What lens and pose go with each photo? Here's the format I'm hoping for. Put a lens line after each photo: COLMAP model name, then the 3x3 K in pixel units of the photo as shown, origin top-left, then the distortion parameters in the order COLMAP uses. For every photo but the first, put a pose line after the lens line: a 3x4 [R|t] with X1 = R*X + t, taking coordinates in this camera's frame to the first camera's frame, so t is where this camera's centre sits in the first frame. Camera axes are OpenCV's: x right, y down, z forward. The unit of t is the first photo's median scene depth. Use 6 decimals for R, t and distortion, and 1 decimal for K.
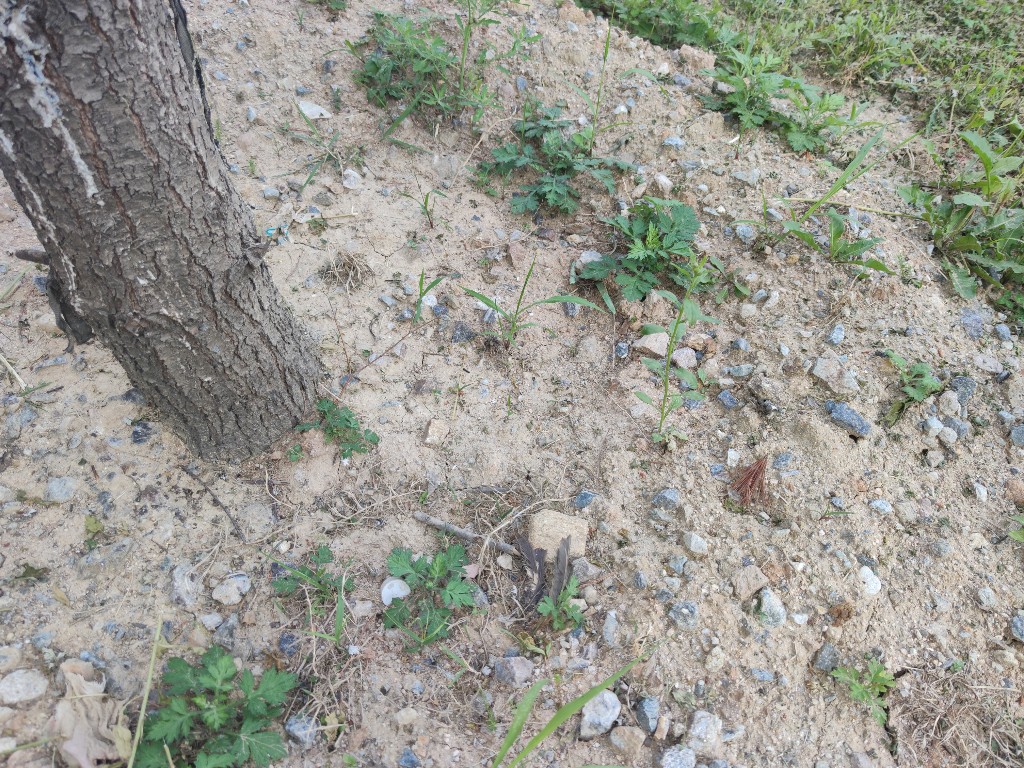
lens RADIAL K [[716.6, 0, 511.7], [0, 716.6, 383.6], [0, 0, 1]] dist [0.006384, 0.000943]
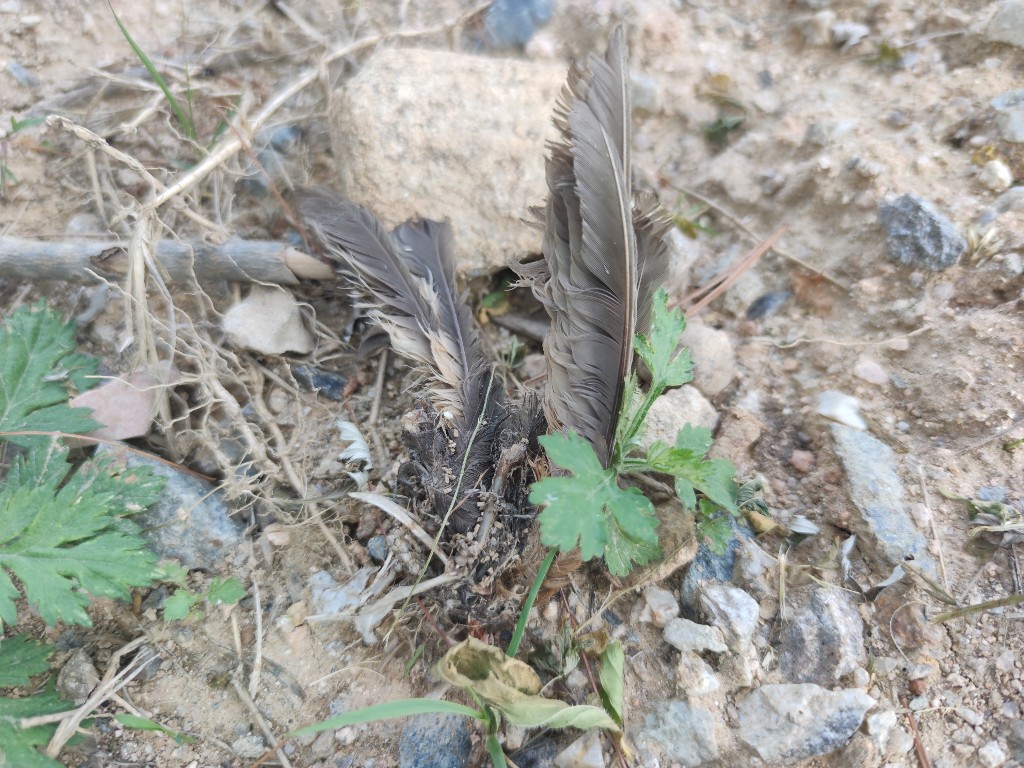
lens RADIAL K [[716.6, 0, 512.3], [0, 716.6, 383.6], [0, 0, 1]] dist [0.006384, 0.000943]
pose [[0.929125, -0.281868, 0.239326, 0.002161], [0.188458, 0.917843, 0.349353, 0.211993], [-0.318135, -0.279490, 0.905911, 0.808750]]
